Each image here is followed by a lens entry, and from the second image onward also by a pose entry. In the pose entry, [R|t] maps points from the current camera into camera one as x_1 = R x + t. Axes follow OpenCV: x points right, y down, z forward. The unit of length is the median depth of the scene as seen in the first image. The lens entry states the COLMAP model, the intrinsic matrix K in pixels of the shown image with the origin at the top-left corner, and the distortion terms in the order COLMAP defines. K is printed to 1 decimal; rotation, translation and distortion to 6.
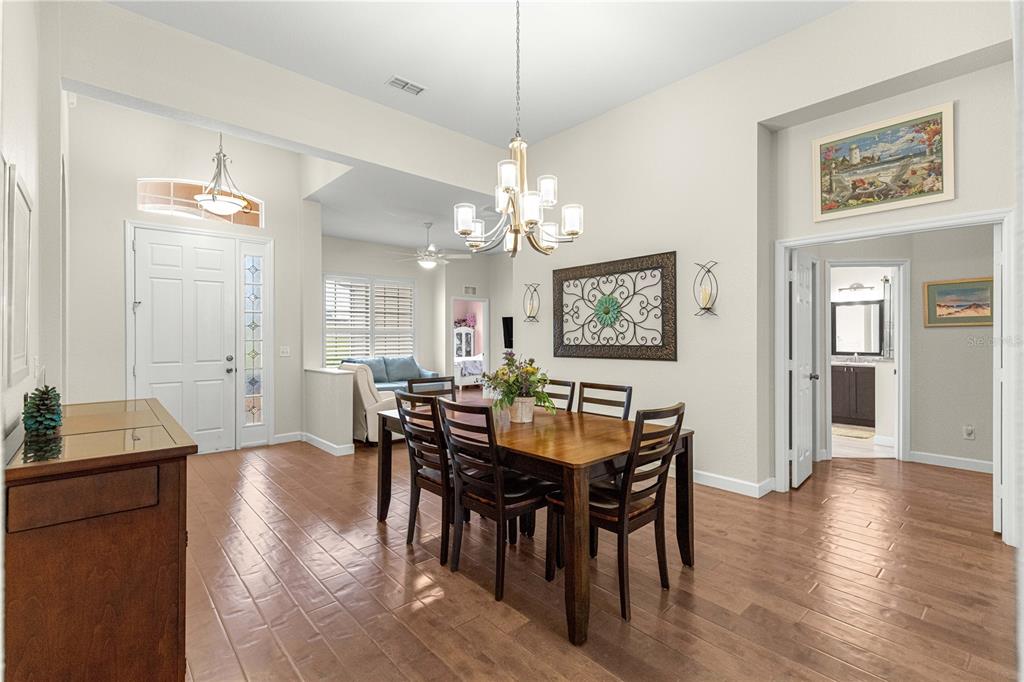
lens RADIAL K [[461.1, 0, 503.3], [0, 461.1, 333.7], [0, 0, 1]] dist [0.009005, -0.000643]
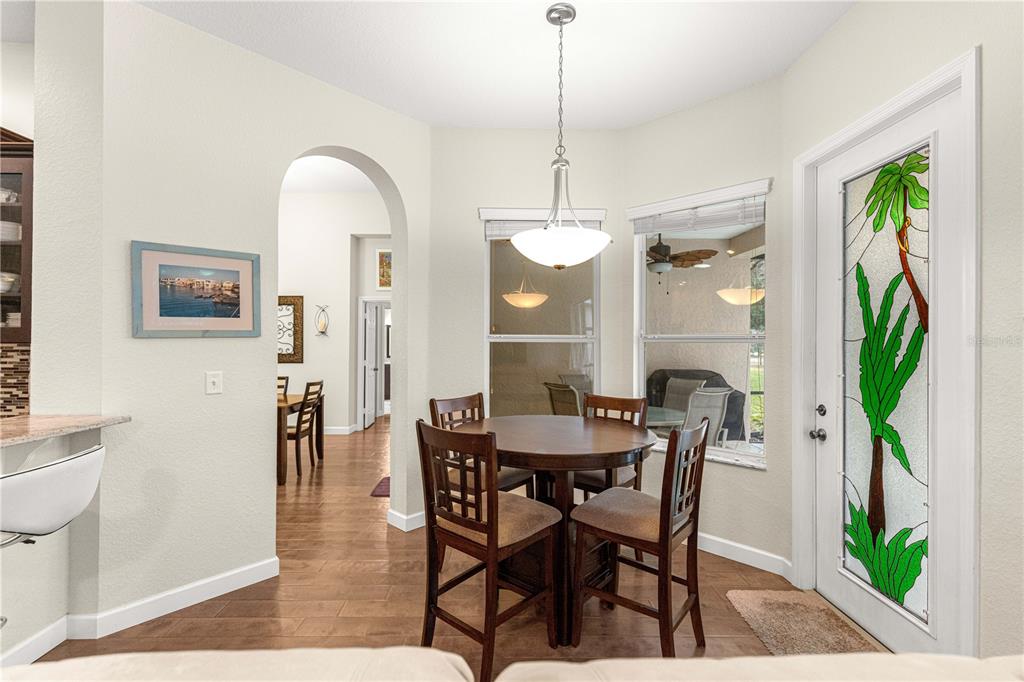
lens RADIAL K [[461.1, 0, 511.5], [0, 461.1, 339.1], [0, 0, 1]] dist [0.009005, -0.000643]
pose [[0.646567, 0.010211, 0.762788, -0.380572], [-0.008454, 0.999945, -0.006219, -0.020620], [-0.762810, -0.002427, 0.646618, -0.596435]]
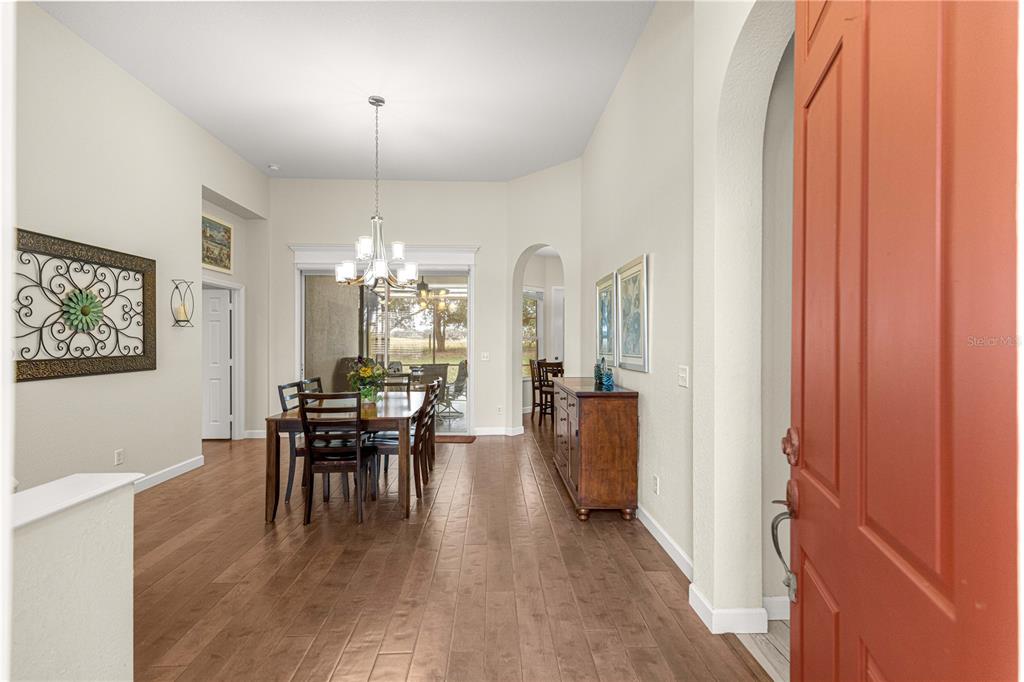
lens RADIAL K [[461.1, 0, 511.7], [0, 461.1, 342.4], [0, 0, 1]] dist [0.009005, -0.000643]
pose [[-0.776566, 0.001987, 0.630033, -0.831281], [-0.000929, 0.999990, -0.004299, 0.003575], [-0.630036, -0.003924, -0.776556, 1.241283]]
